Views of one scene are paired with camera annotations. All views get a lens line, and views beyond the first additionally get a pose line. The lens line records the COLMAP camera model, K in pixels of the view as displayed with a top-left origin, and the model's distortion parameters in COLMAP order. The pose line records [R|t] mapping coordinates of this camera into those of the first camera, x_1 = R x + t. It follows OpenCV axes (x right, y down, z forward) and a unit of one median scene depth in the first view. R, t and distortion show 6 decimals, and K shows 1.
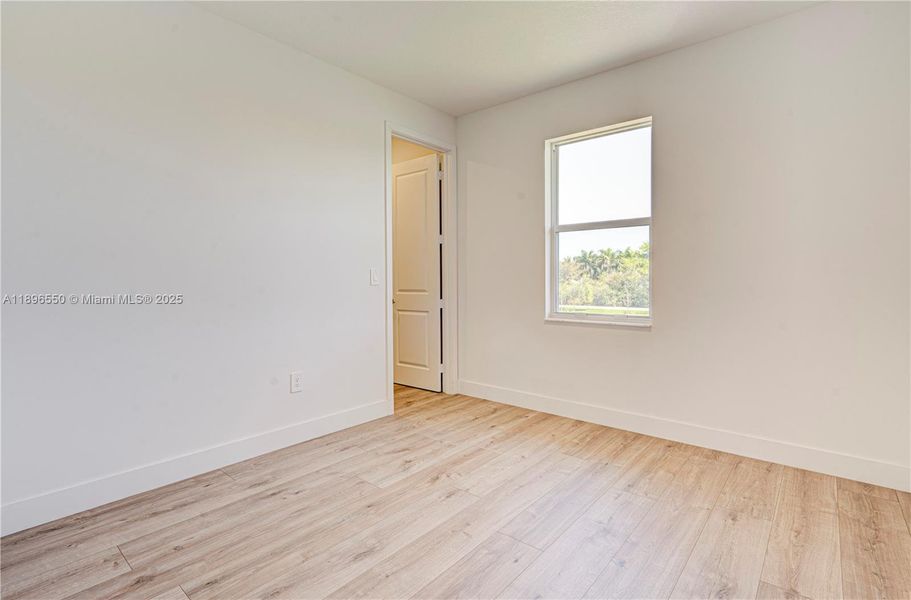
lens RADIAL K [[462.1, 0, 455.3], [0, 462.1, 298.1], [0, 0, 1]] dist [-0.000138, -0.001974]
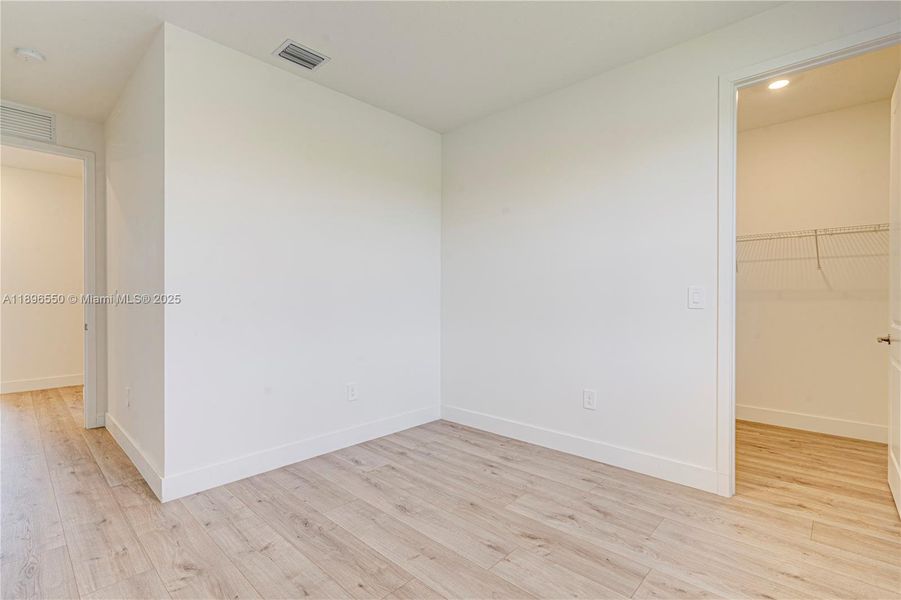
lens RADIAL K [[425.2, 0, 454.1], [0, 425.2, 303.1], [0, 0, 1]] dist [-0.022204, 0.002822]
pose [[-0.072196, 0.016531, -0.997253, 0.943230], [-0.047726, 0.998660, 0.020009, -0.054265], [0.996248, 0.049040, -0.071311, 1.163511]]
